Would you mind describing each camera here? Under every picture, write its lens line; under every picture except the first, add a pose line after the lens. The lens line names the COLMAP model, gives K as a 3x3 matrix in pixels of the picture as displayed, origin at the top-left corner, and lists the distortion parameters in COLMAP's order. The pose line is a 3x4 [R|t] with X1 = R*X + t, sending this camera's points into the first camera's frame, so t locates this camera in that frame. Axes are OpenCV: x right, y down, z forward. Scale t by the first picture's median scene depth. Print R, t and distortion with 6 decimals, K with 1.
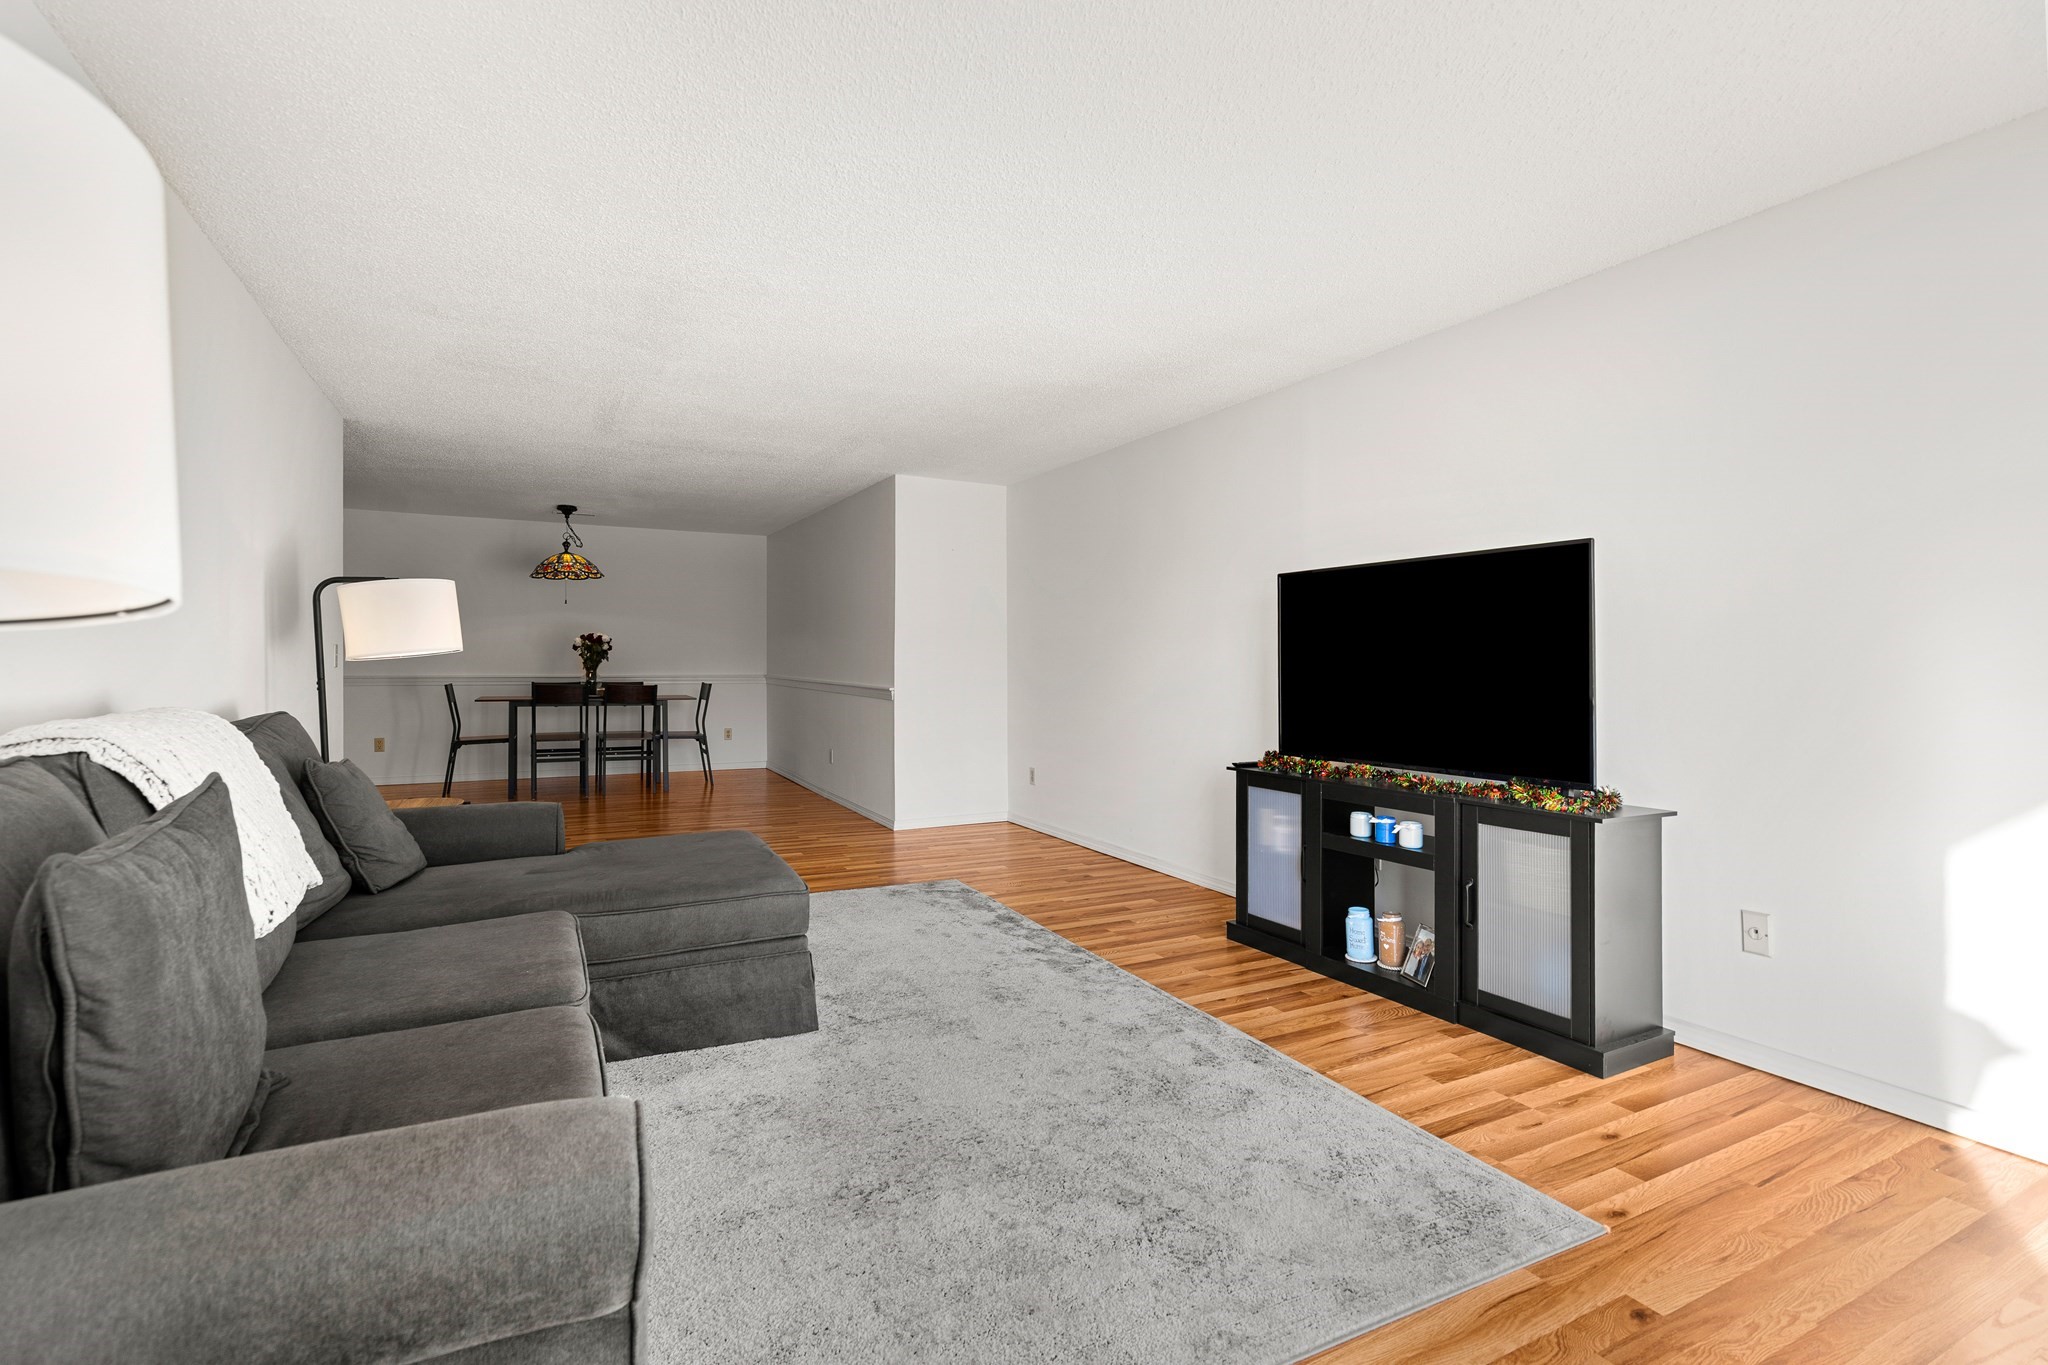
lens RADIAL K [[946.1, 0, 1022.8], [0, 946.1, 666.3], [0, 0, 1]] dist [-0.003679, 0.000184]
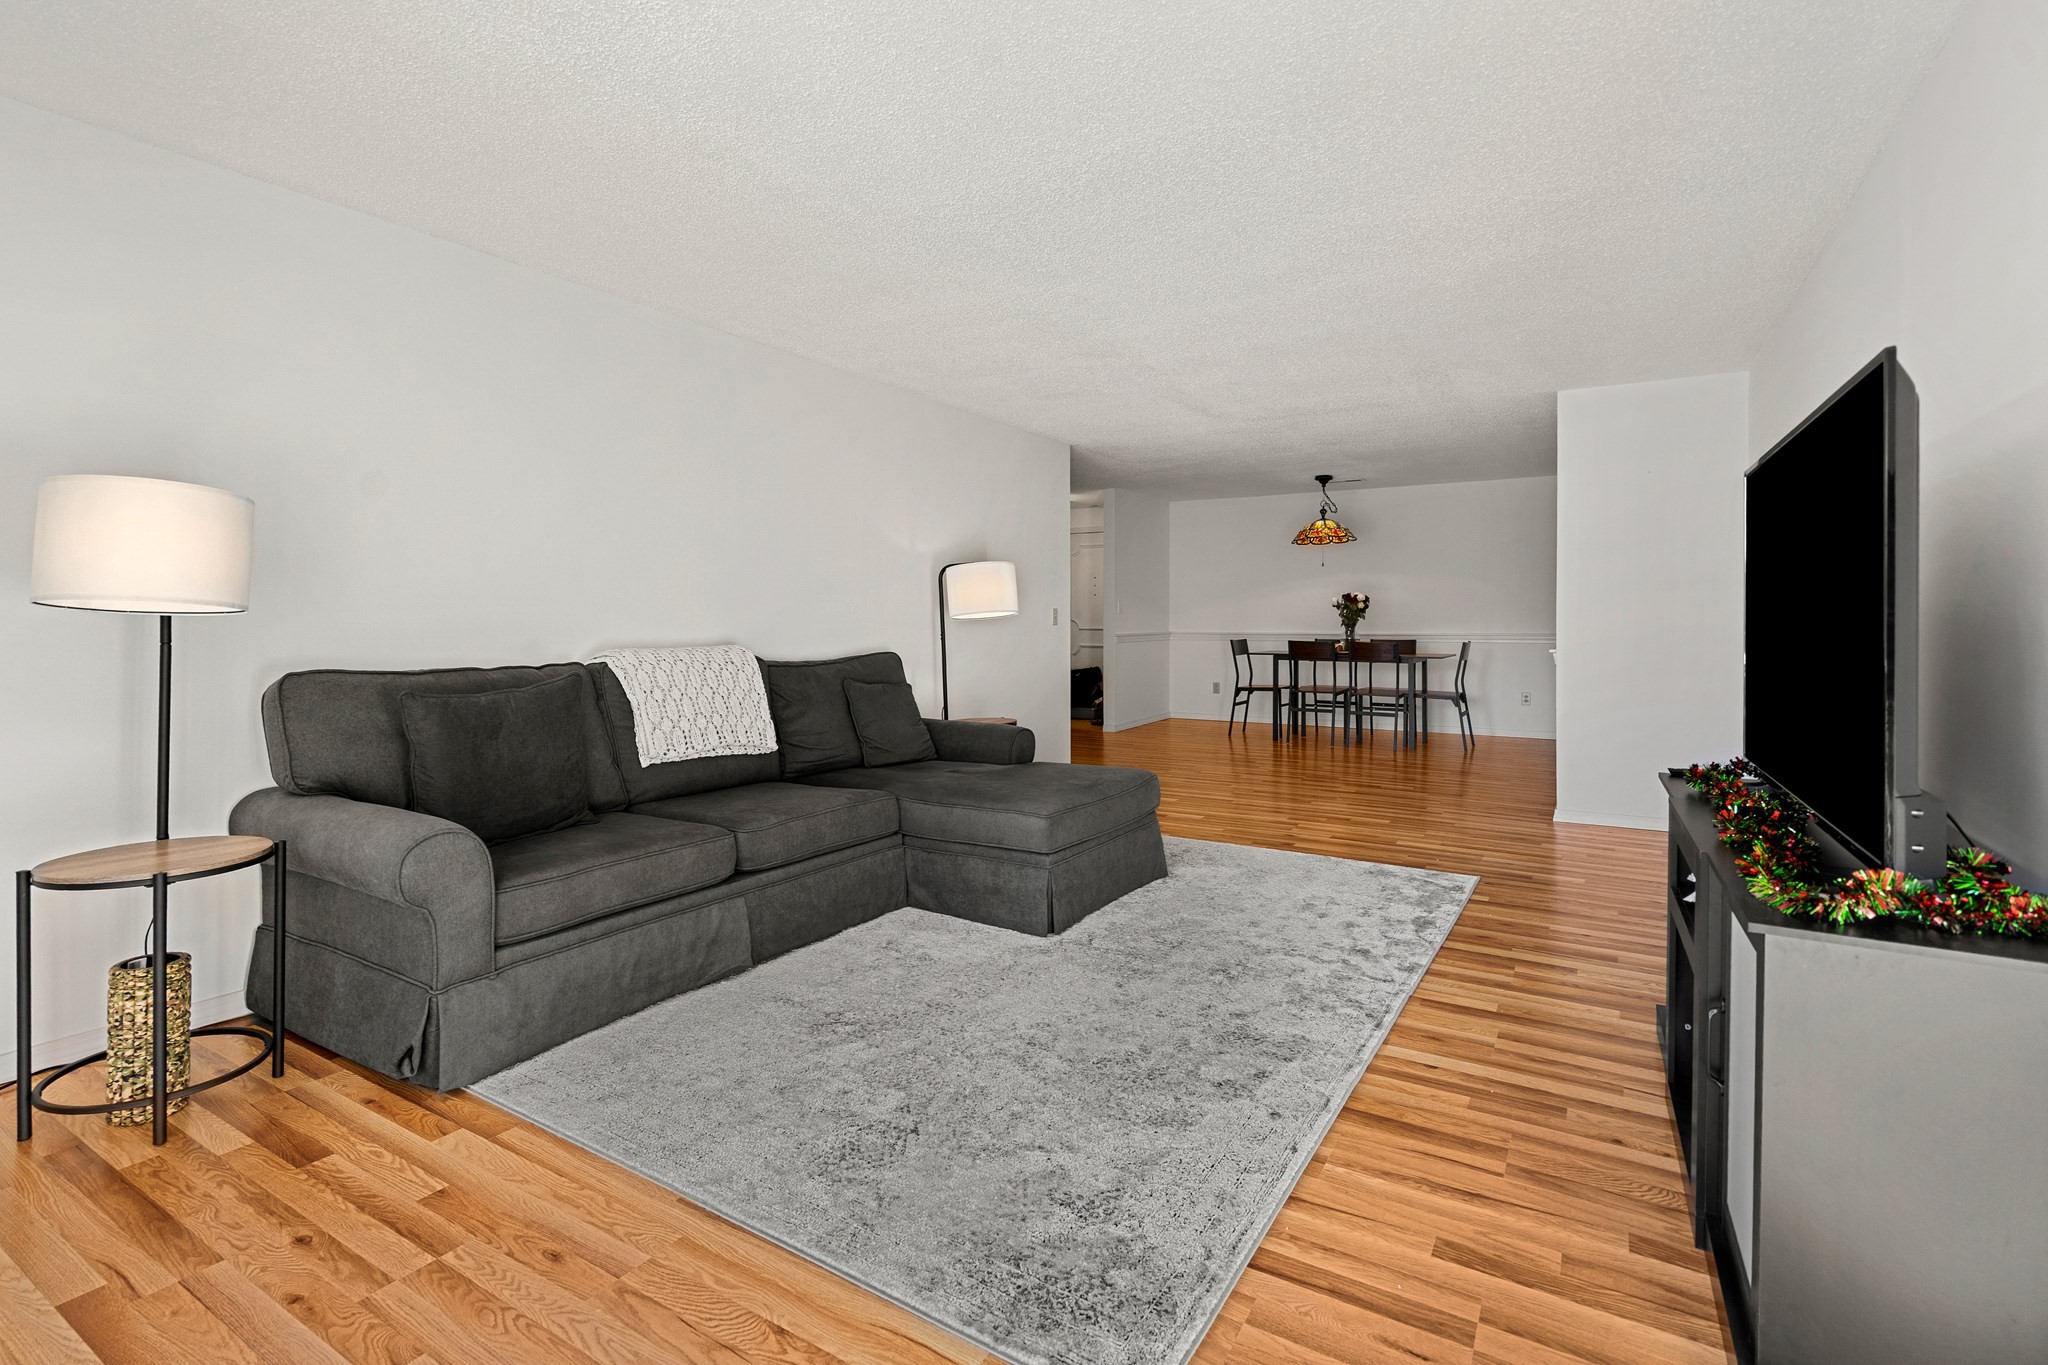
lens RADIAL K [[966.2, 0, 1017.1], [0, 966.2, 631.5], [0, 0, 1]] dist [0.000133, 0.000242]
pose [[0.503647, 0.001147, -0.863909, 0.583224], [0.004713, 0.999981, 0.004076, 0.003819], [0.863897, -0.006124, 0.503632, 0.277613]]
